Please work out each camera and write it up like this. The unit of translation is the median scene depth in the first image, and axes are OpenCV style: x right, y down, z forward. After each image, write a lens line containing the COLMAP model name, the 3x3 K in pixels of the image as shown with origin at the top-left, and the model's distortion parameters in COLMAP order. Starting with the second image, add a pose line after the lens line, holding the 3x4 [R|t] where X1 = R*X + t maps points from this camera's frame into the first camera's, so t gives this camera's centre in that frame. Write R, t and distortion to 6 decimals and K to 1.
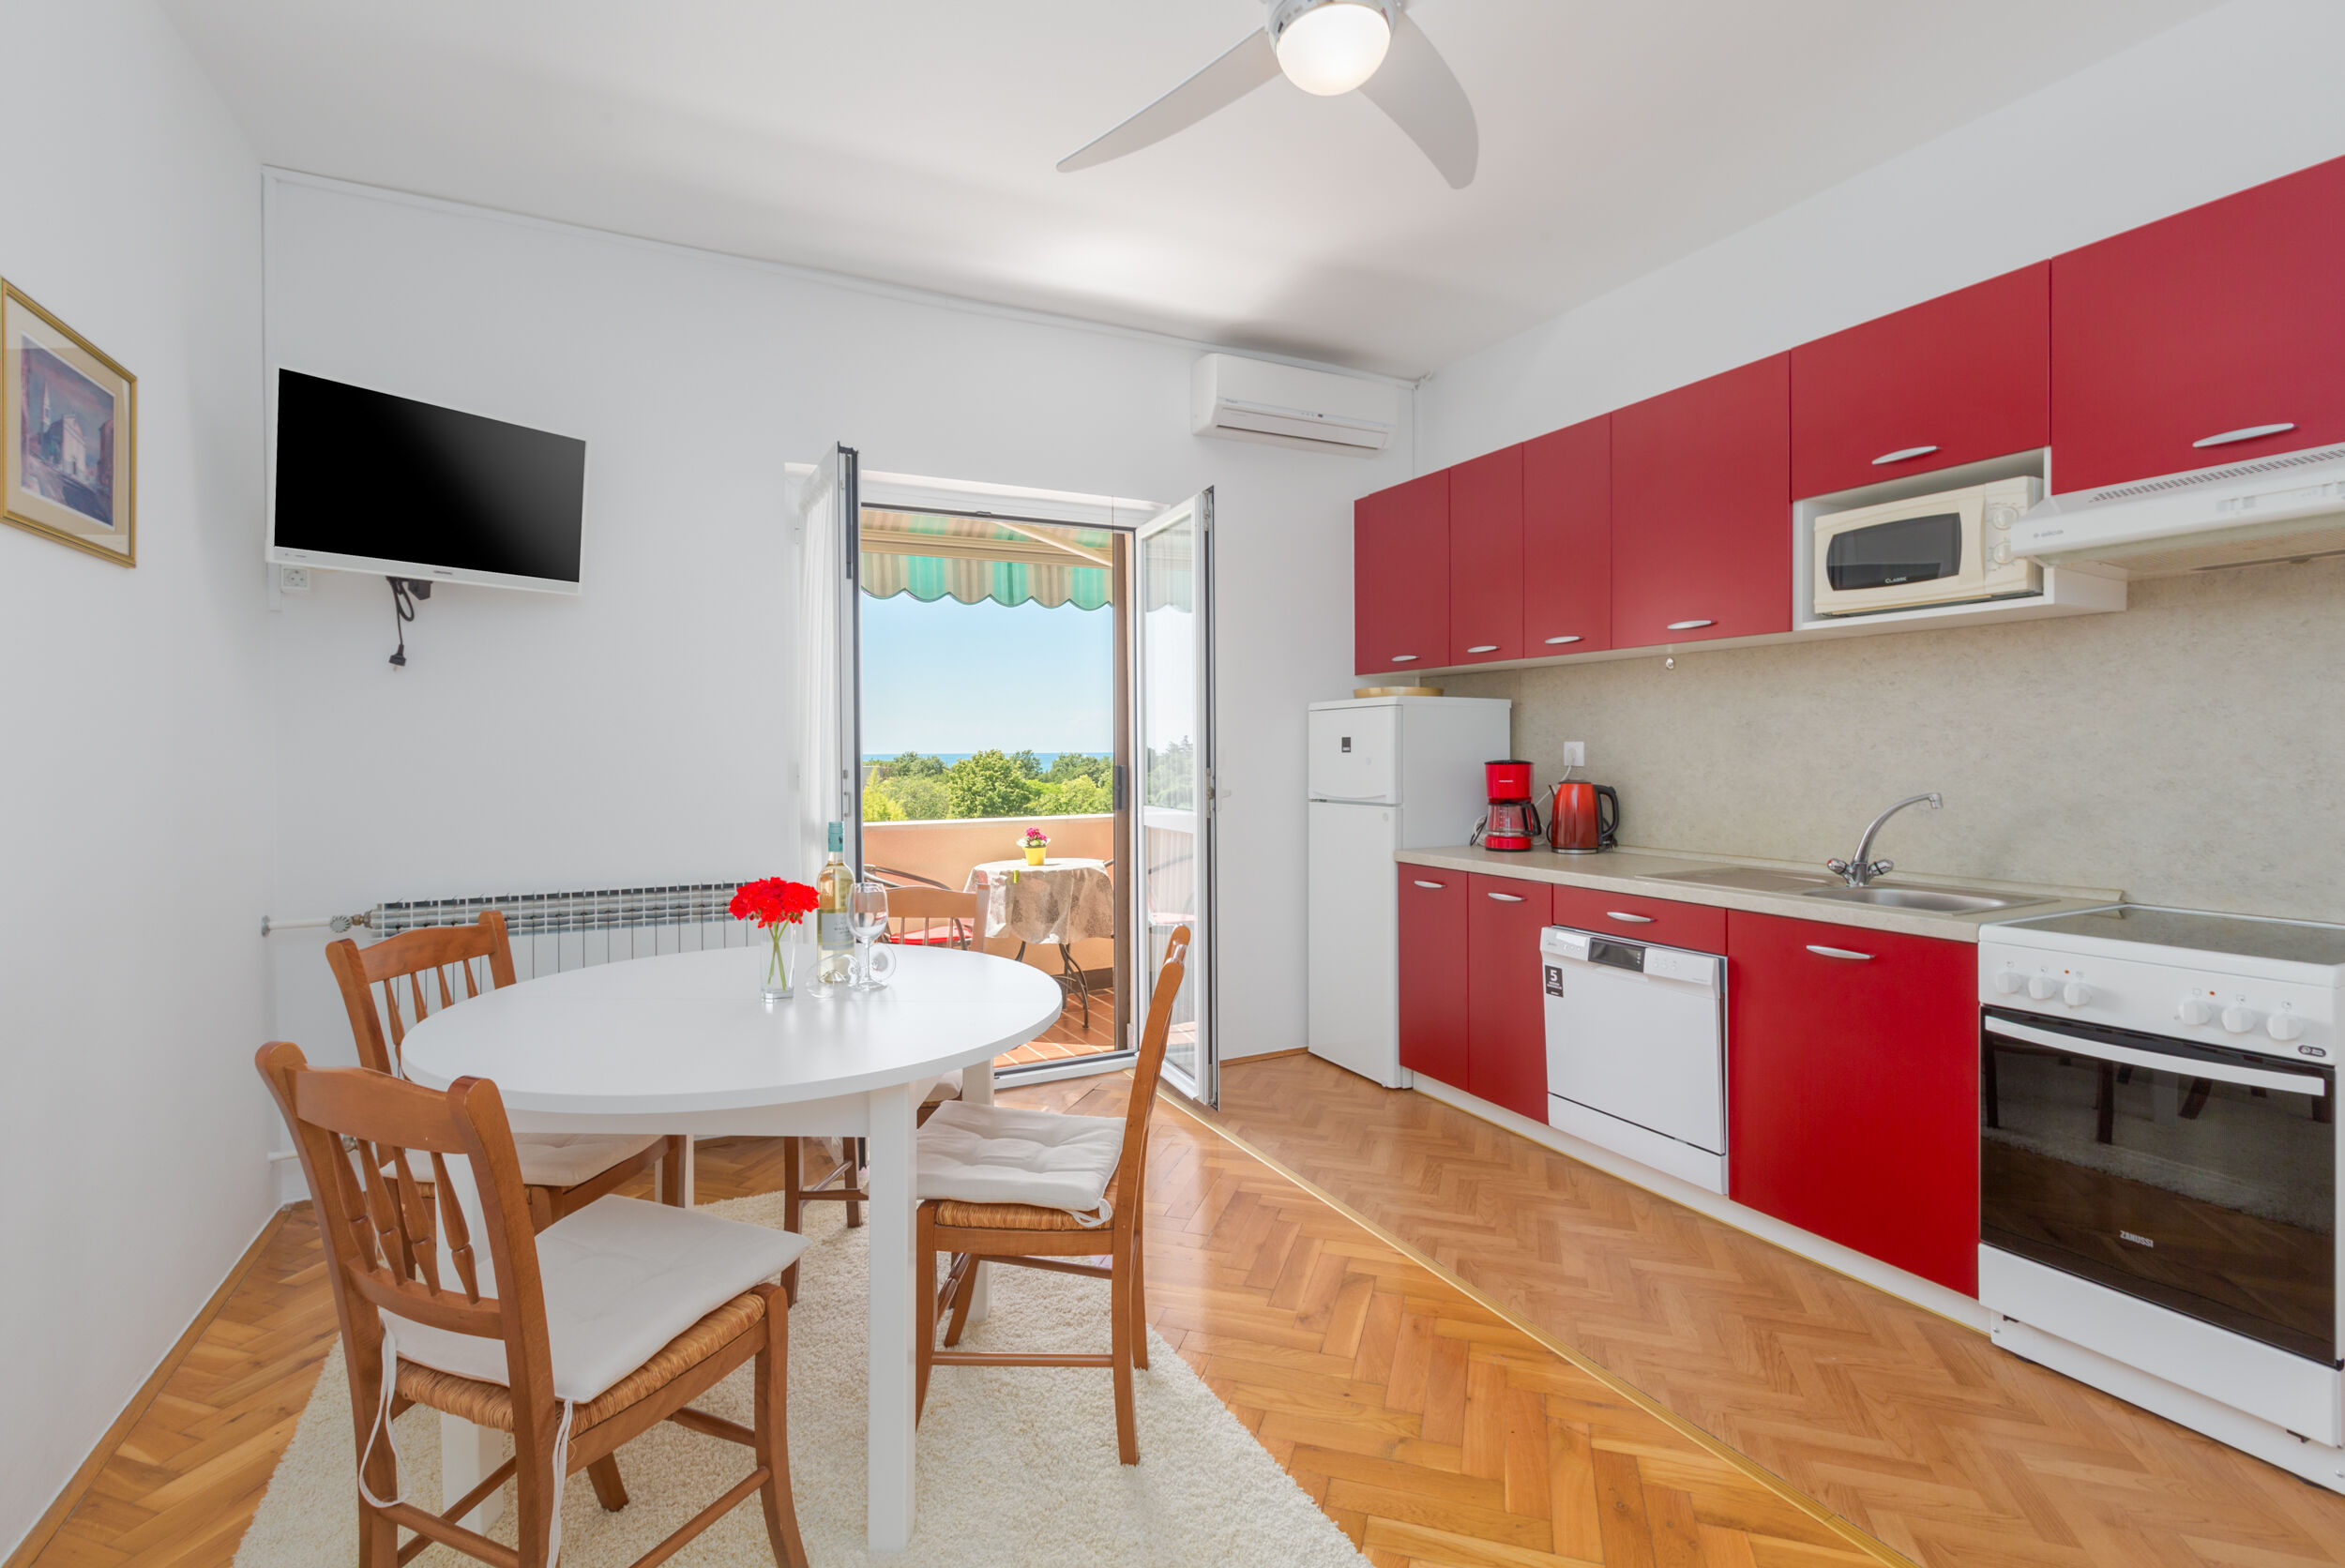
lens RADIAL K [[1056.6, 0, 1138.9], [0, 1056.6, 756.4], [0, 0, 1]] dist [-0.001305, -0.000196]
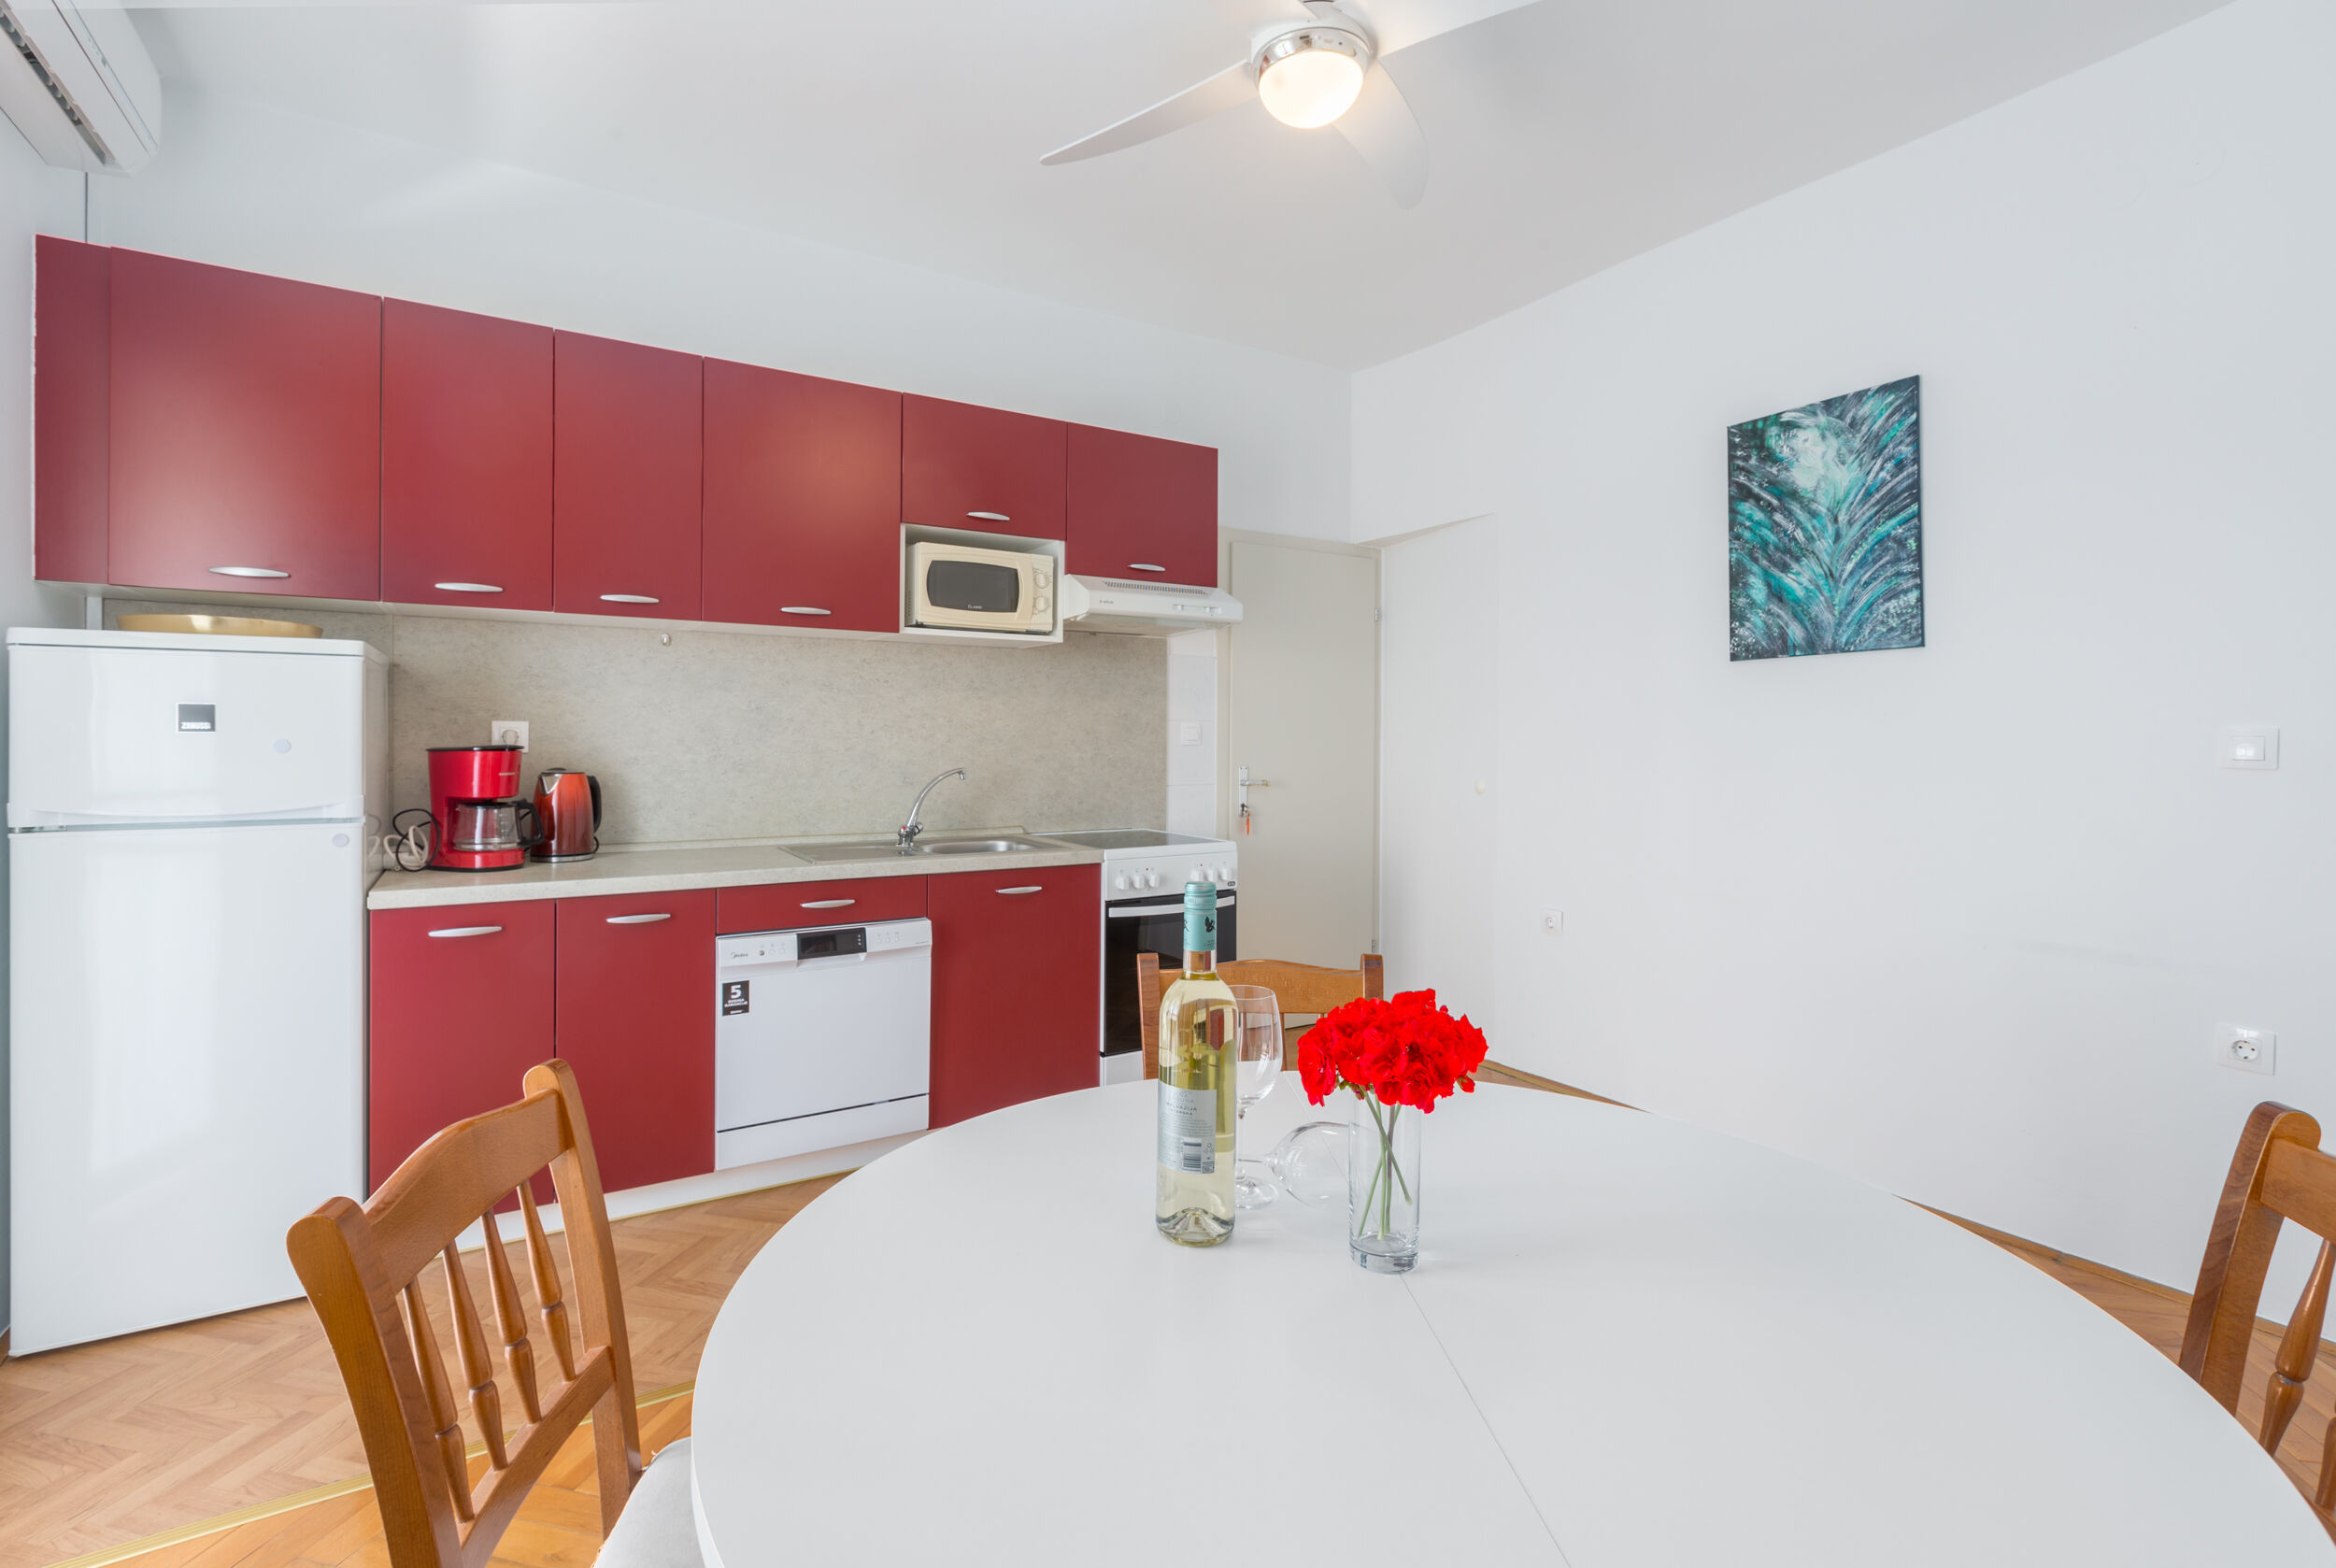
lens RADIAL K [[1052.7, 0, 1134.5], [0, 1052.7, 756.5], [0, 0, 1]] dist [-0.001305, -0.000196]
pose [[-0.096703, -0.014153, 0.995213, -0.503213], [-0.001486, 0.999900, 0.014075, 0.000987], [-0.995312, -0.000118, -0.096714, 0.764294]]
